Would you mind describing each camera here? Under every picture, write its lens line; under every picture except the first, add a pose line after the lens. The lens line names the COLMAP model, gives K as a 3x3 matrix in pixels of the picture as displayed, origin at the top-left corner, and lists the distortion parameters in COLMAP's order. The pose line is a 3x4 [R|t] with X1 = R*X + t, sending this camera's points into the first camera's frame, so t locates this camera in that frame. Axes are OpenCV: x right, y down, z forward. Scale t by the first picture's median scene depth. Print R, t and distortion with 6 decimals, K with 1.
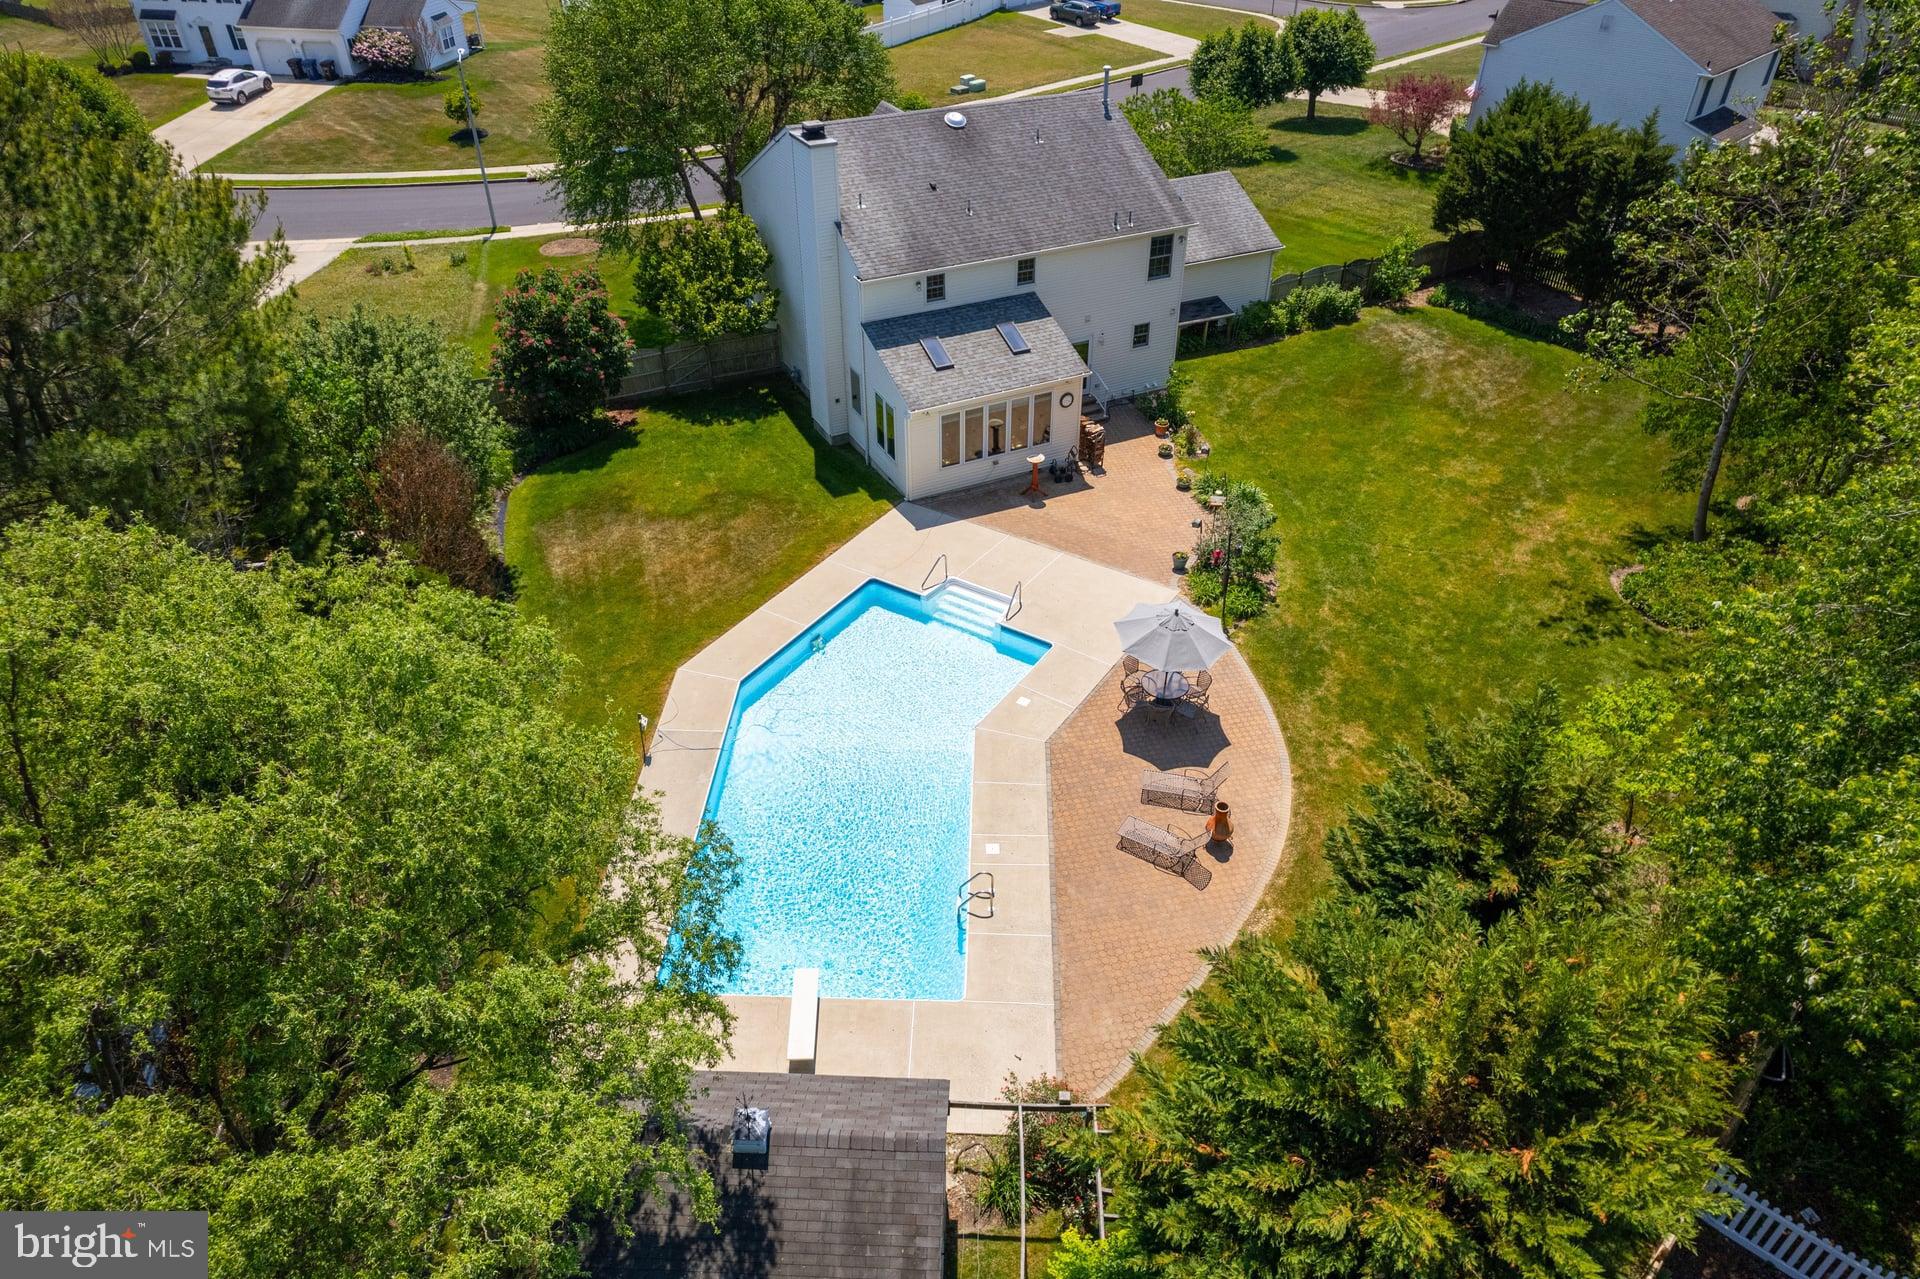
lens RADIAL K [[1179.4, 0, 953.7], [0, 1179.4, 636.0], [0, 0, 1]] dist [-0.026910, 0.009848]
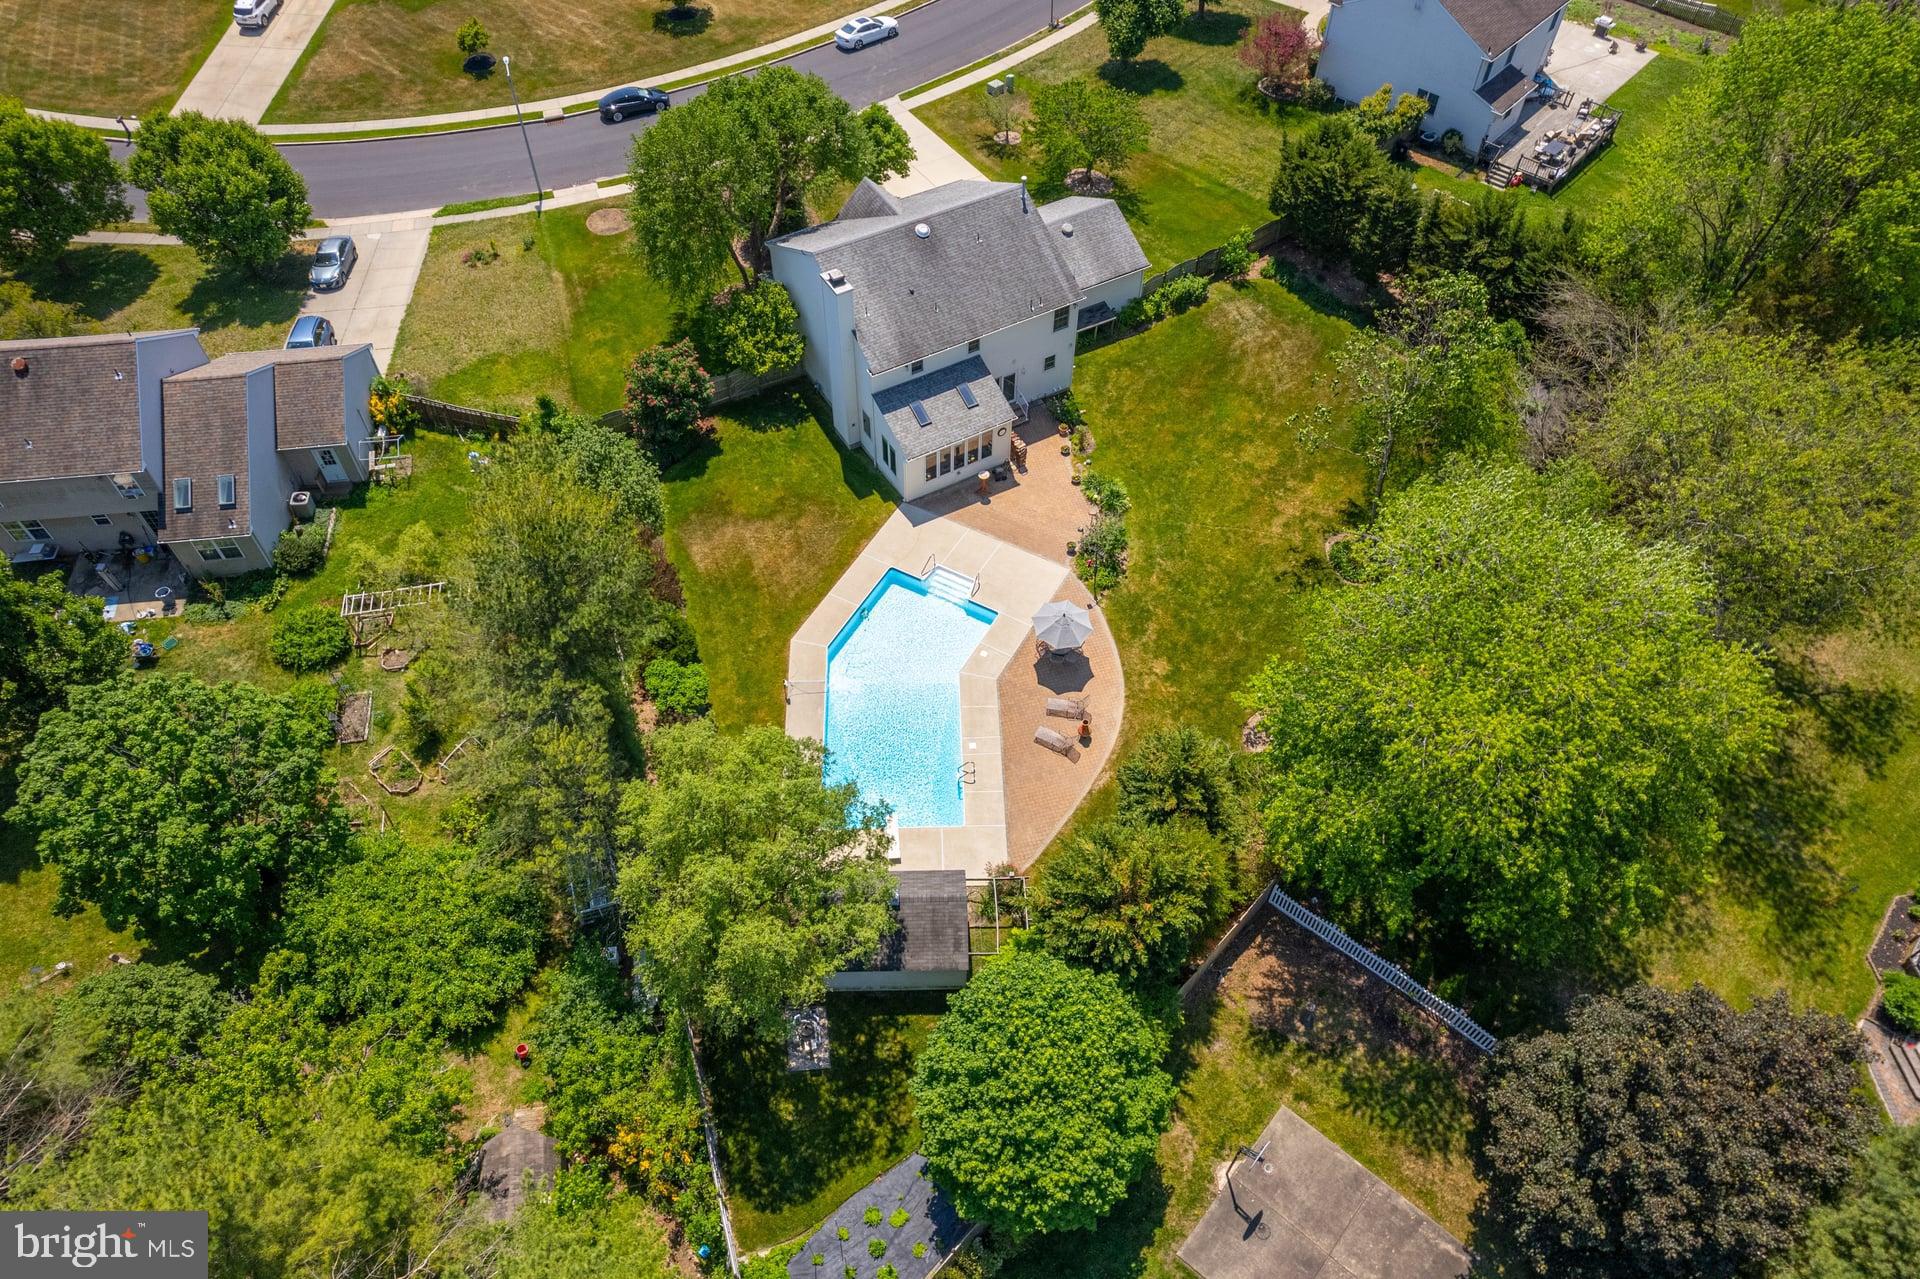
lens RADIAL K [[1179.4, 0, 922.8], [0, 1179.4, 624.4], [0, 0, 1]] dist [-0.026910, 0.009848]
pose [[0.998649, -0.047027, 0.022124, -0.059017], [0.039939, 0.966827, 0.252292, -0.360235], [-0.033254, -0.251067, 0.967398, -0.607245]]
